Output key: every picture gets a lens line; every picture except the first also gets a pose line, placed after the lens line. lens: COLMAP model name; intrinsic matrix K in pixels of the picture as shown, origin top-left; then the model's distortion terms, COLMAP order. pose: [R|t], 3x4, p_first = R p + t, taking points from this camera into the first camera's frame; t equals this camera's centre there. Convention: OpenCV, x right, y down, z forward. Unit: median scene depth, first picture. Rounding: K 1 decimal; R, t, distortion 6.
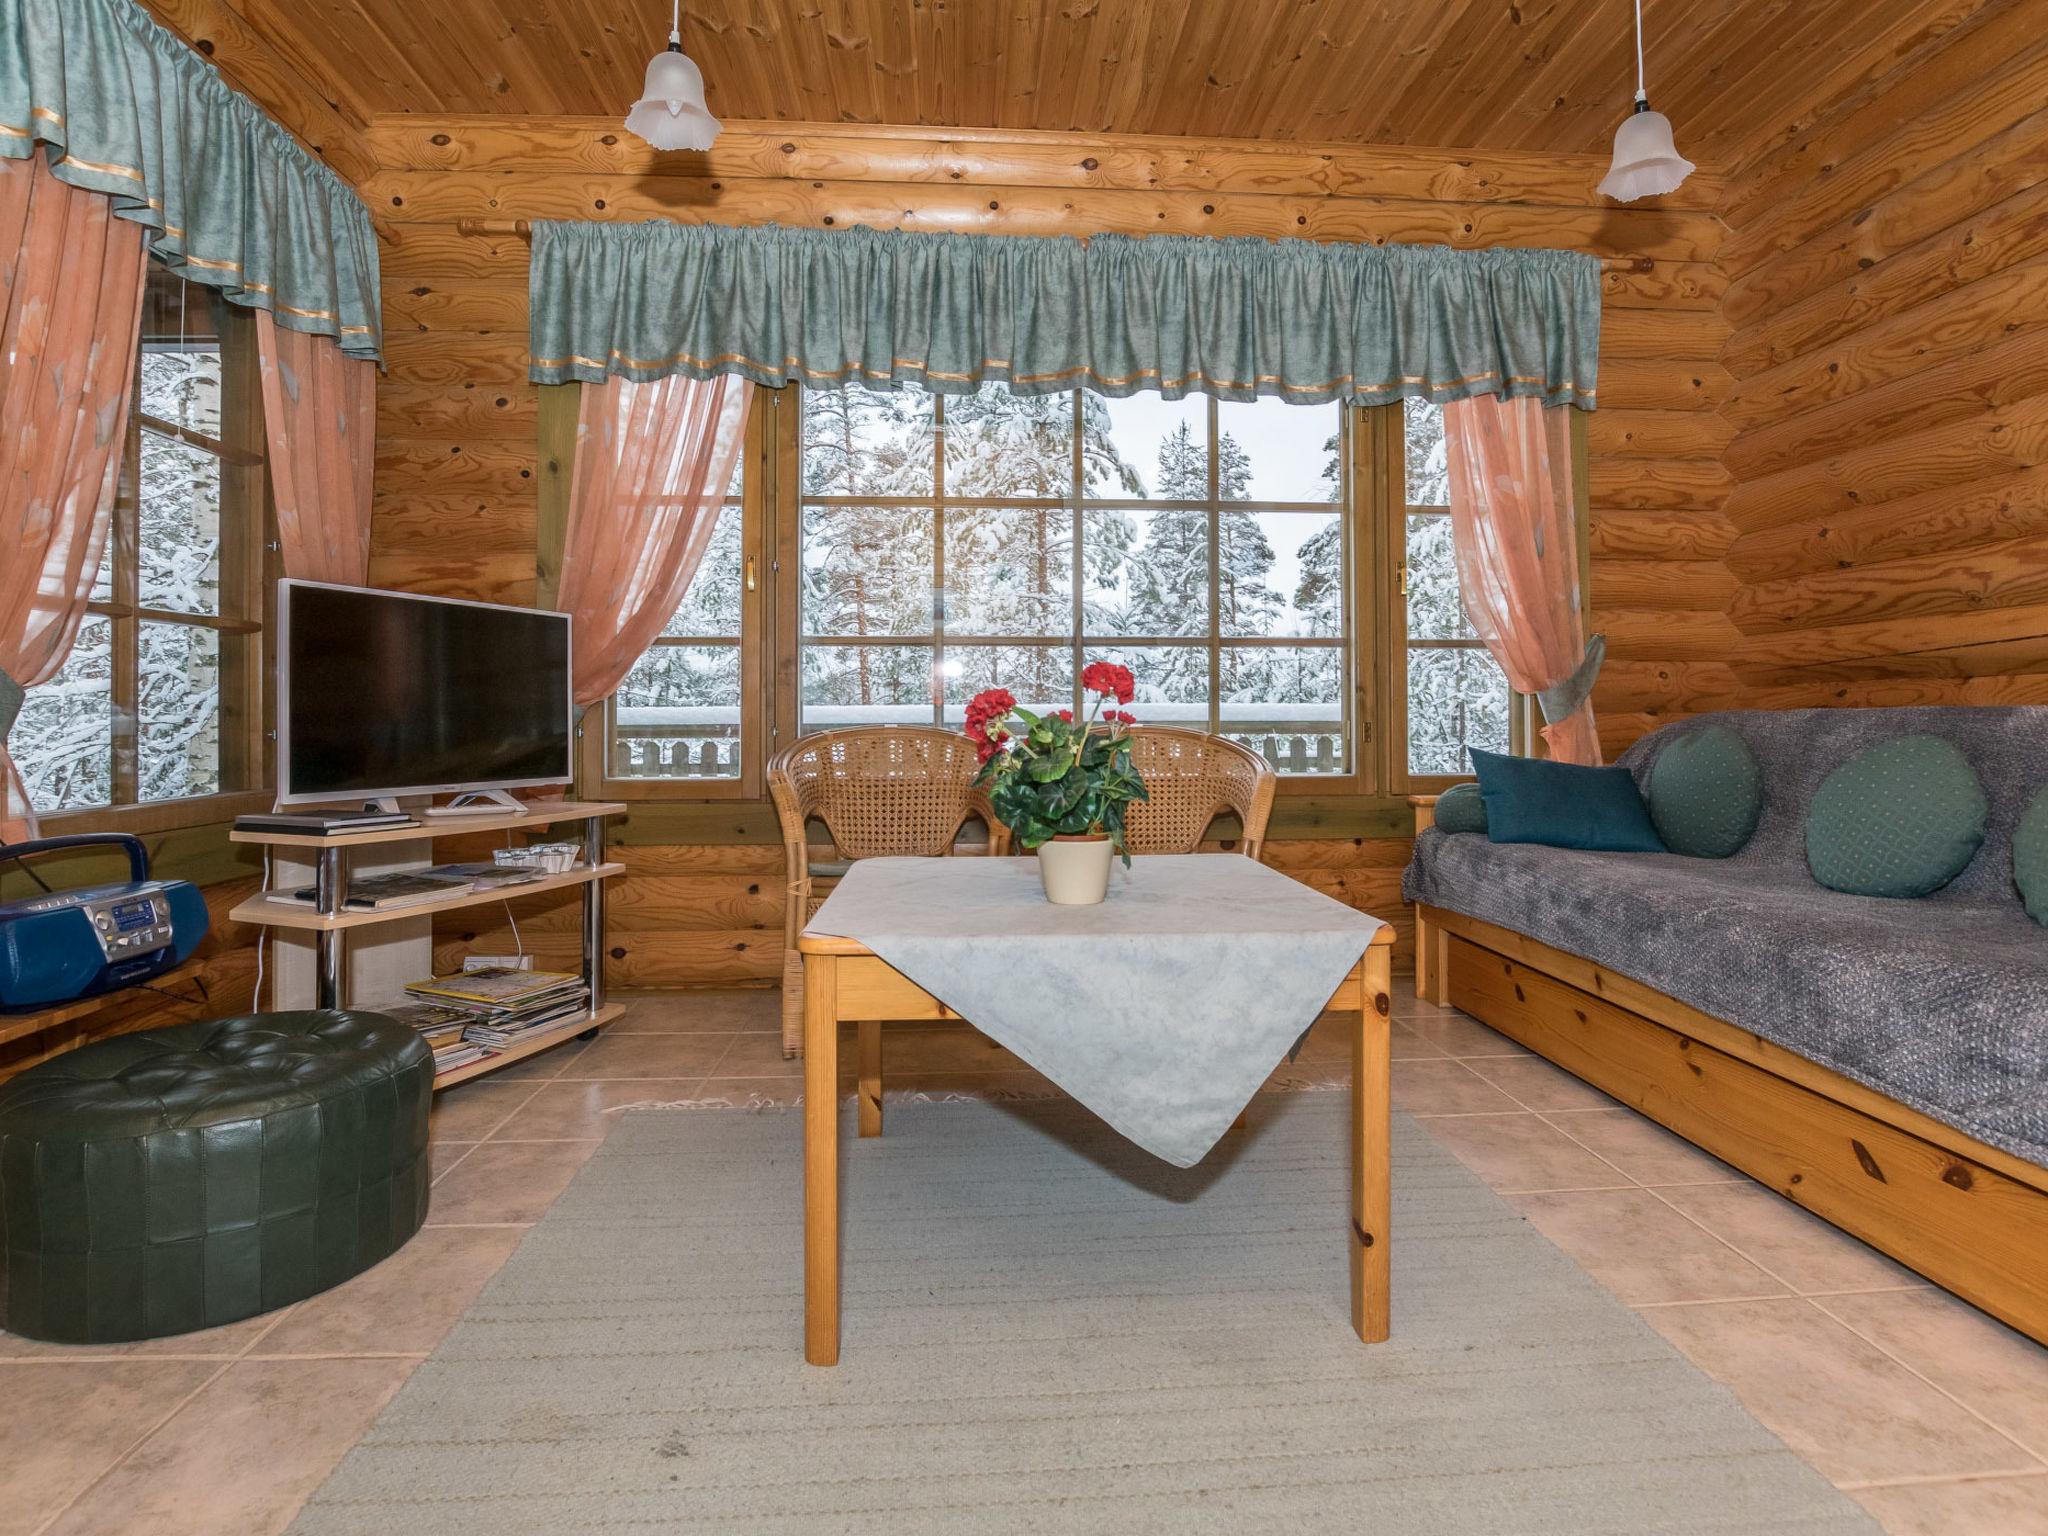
lens RADIAL K [[1031.6, 0, 1029.2], [0, 1031.6, 712.7], [0, 0, 1]] dist [-0.015668, -0.000916]
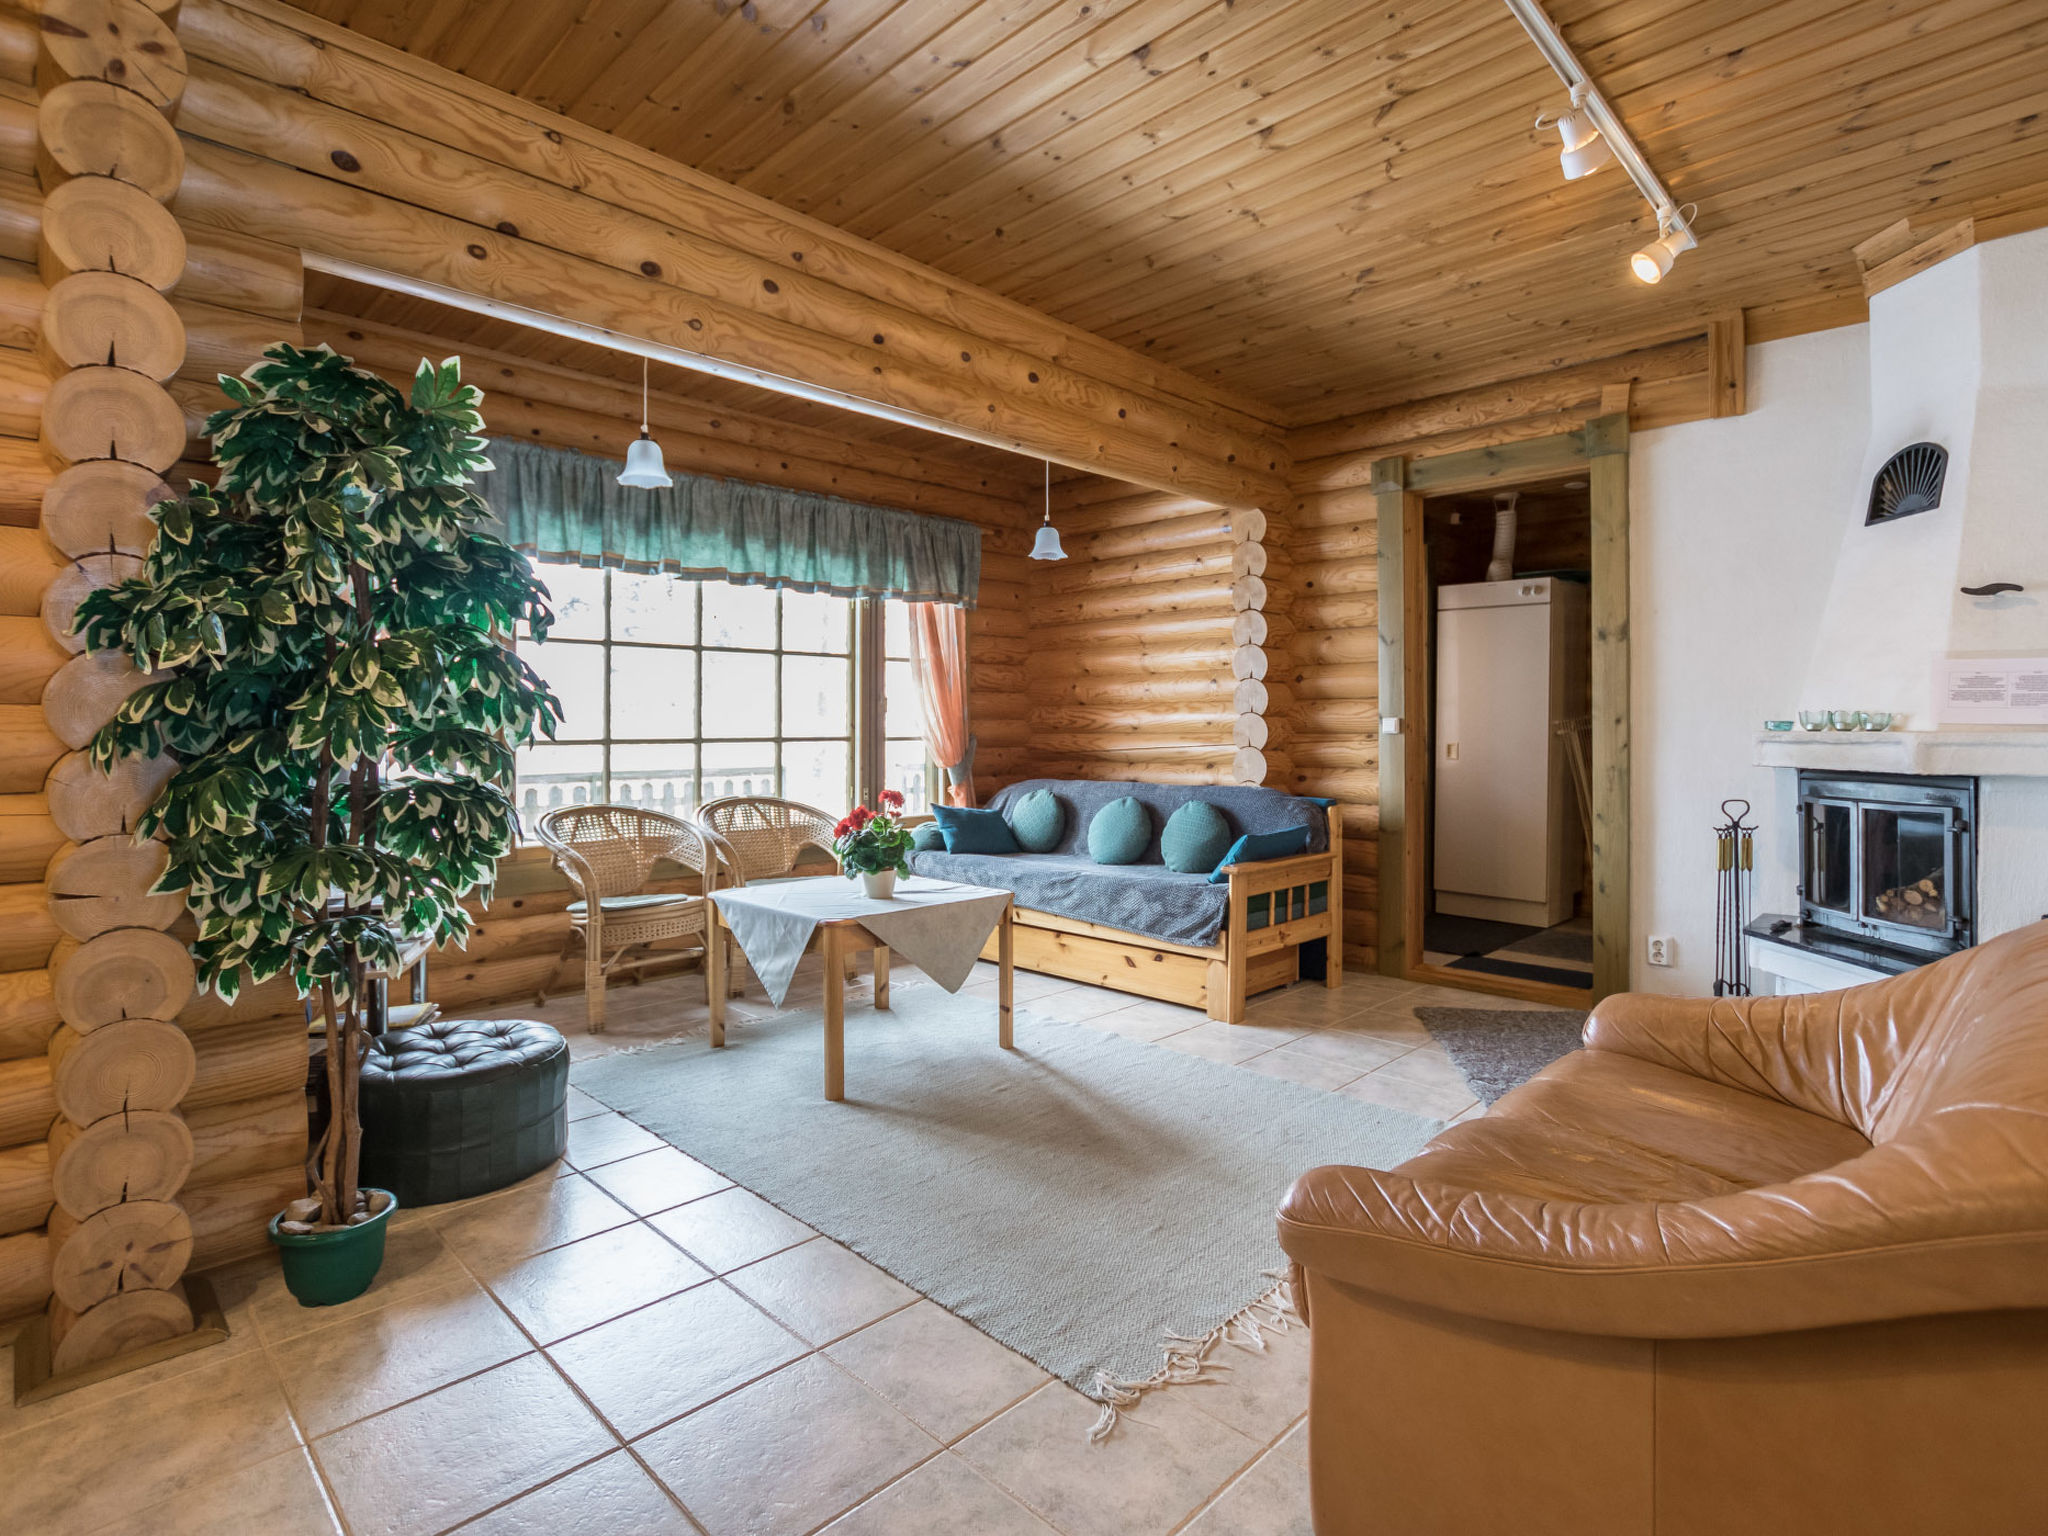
lens RADIAL K [[1031.6, 0, 1029.2], [0, 1031.6, 712.7], [0, 0, 1]] dist [-0.015668, -0.000916]
pose [[0.747864, 0.010852, 0.663764, -0.599996], [-0.006110, 0.999937, -0.009463, -0.099559], [-0.663824, 0.003022, 0.747882, -0.439094]]
